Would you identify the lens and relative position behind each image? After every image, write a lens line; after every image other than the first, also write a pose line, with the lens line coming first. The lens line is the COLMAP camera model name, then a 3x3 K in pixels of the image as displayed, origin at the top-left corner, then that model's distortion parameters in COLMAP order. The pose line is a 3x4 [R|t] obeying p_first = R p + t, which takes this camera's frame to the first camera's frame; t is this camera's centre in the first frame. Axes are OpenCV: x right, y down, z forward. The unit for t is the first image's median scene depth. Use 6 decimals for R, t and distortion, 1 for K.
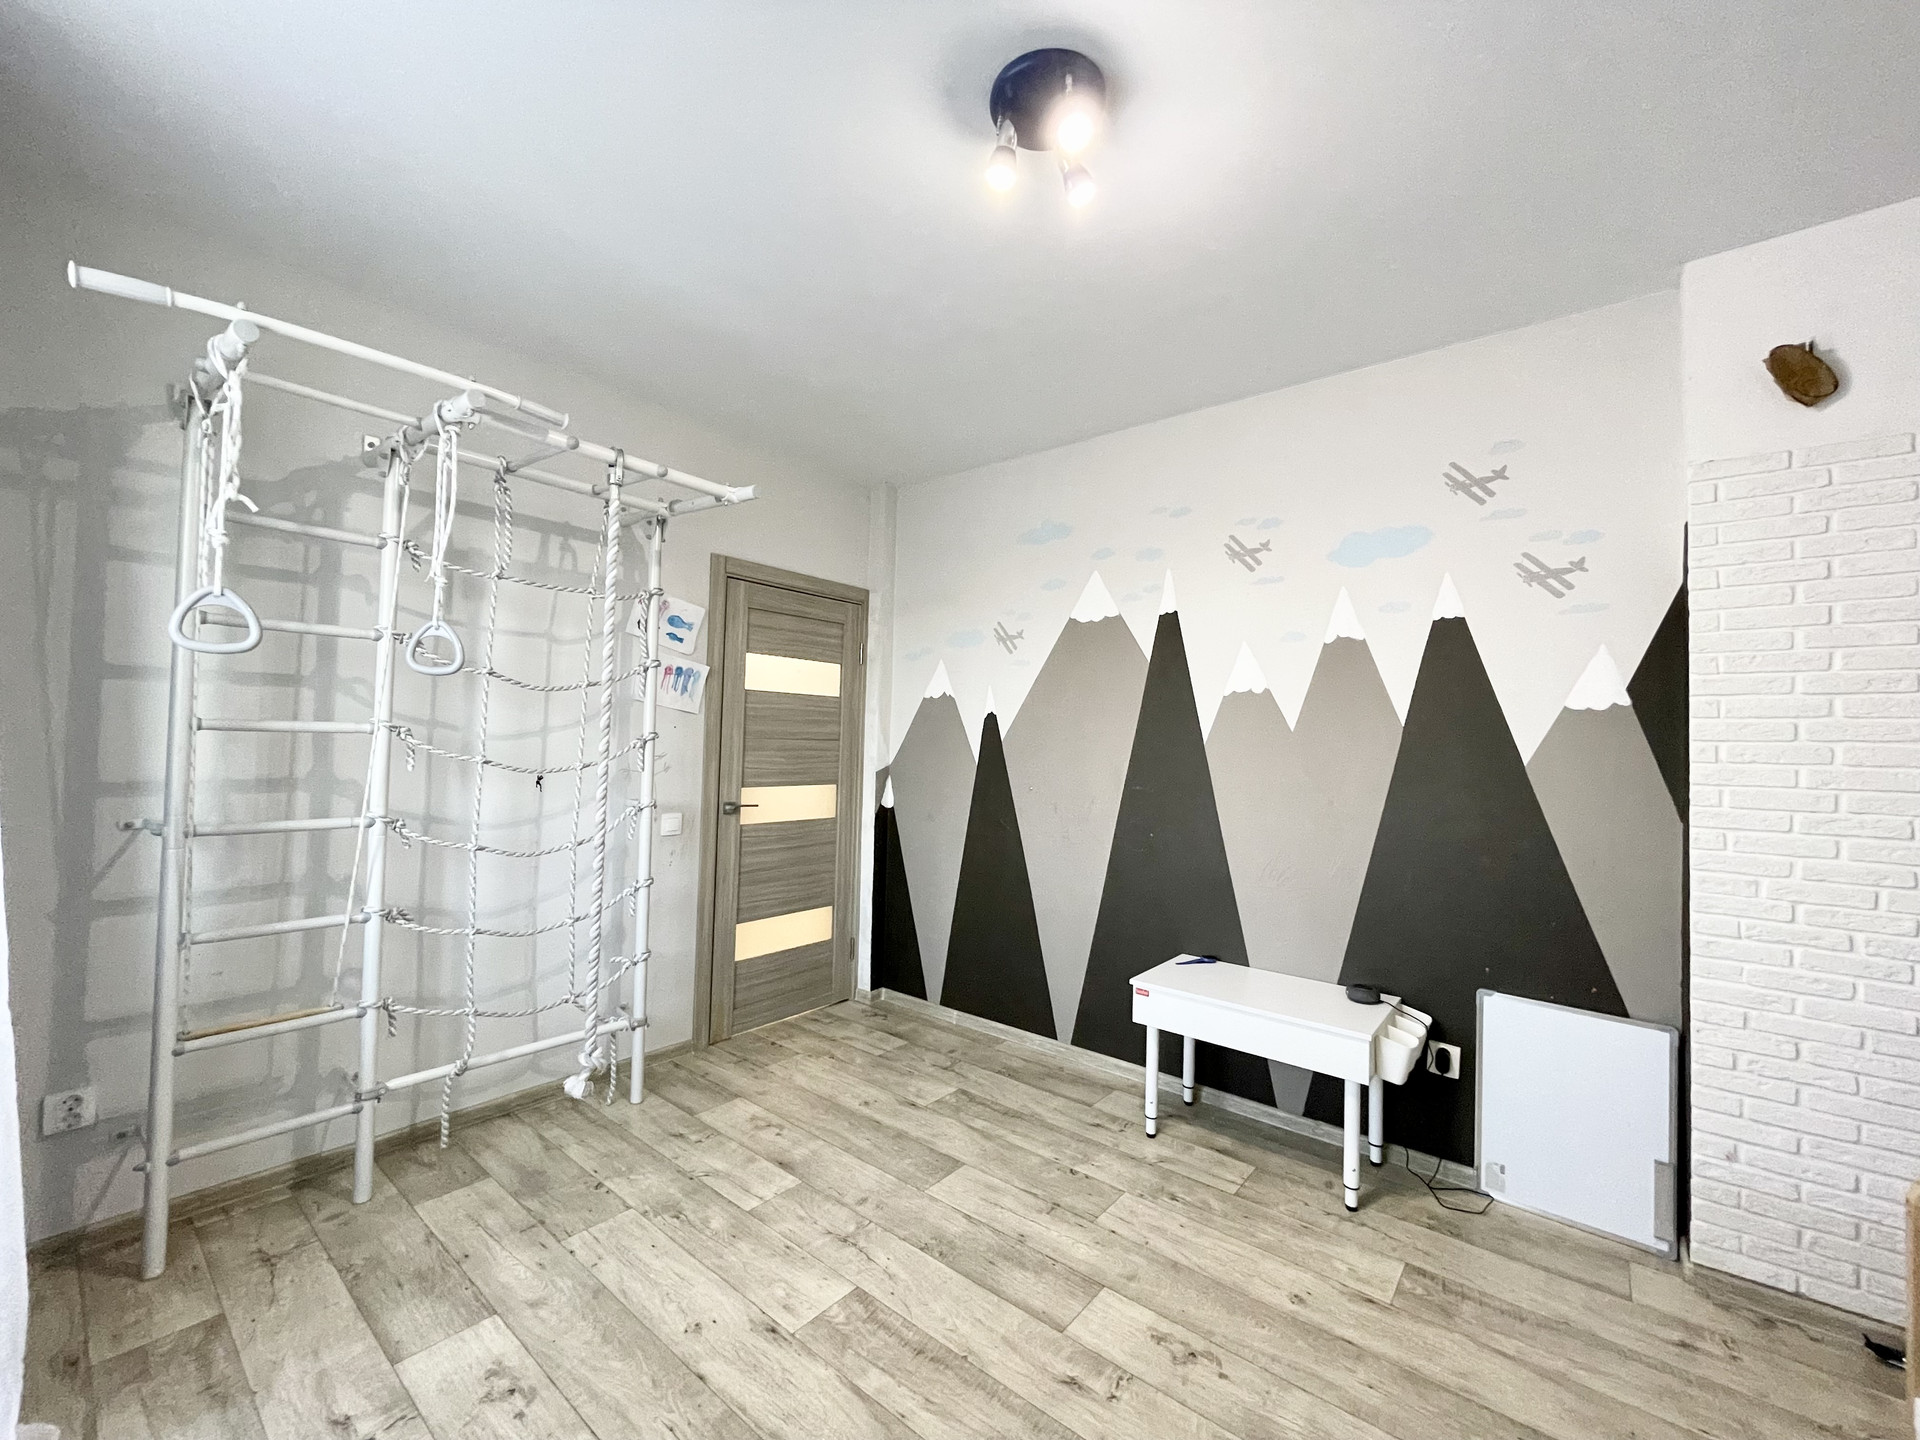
lens RADIAL K [[688.5, 0, 959.2], [0, 688.5, 701.7], [0, 0, 1]] dist [-0.013768, -0.000160]
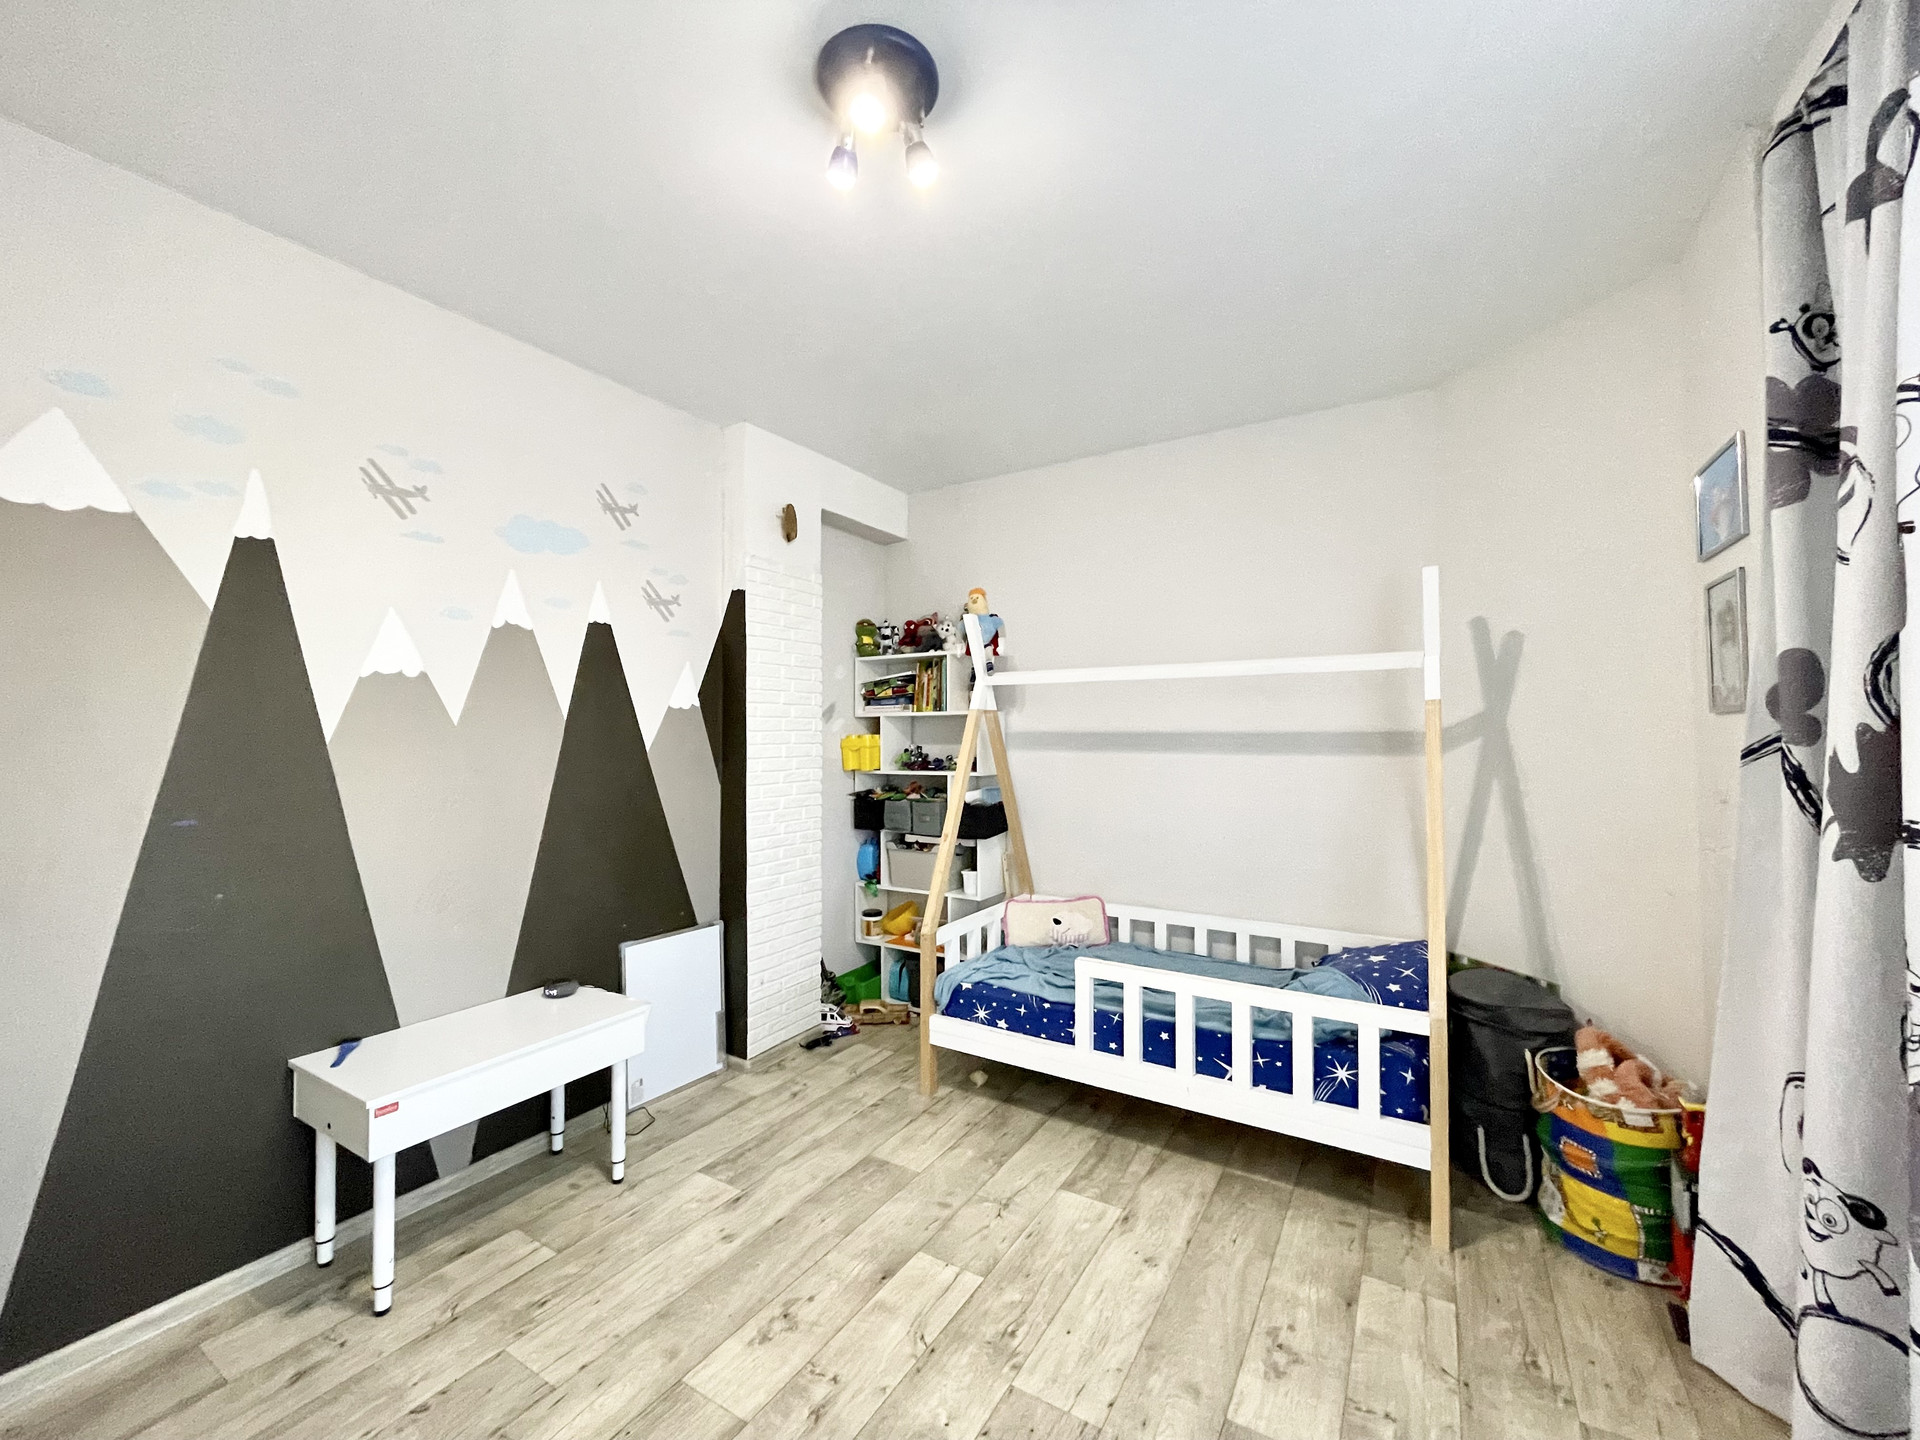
lens RADIAL K [[773.9, 0, 958.0], [0, 773.9, 718.5], [0, 0, 1]] dist [-0.001448, -0.000616]
pose [[-0.080840, 0.014496, 0.996622, -0.628577], [-0.035037, 0.999235, -0.017376, 0.036906], [-0.996111, -0.036323, -0.080270, 0.561873]]
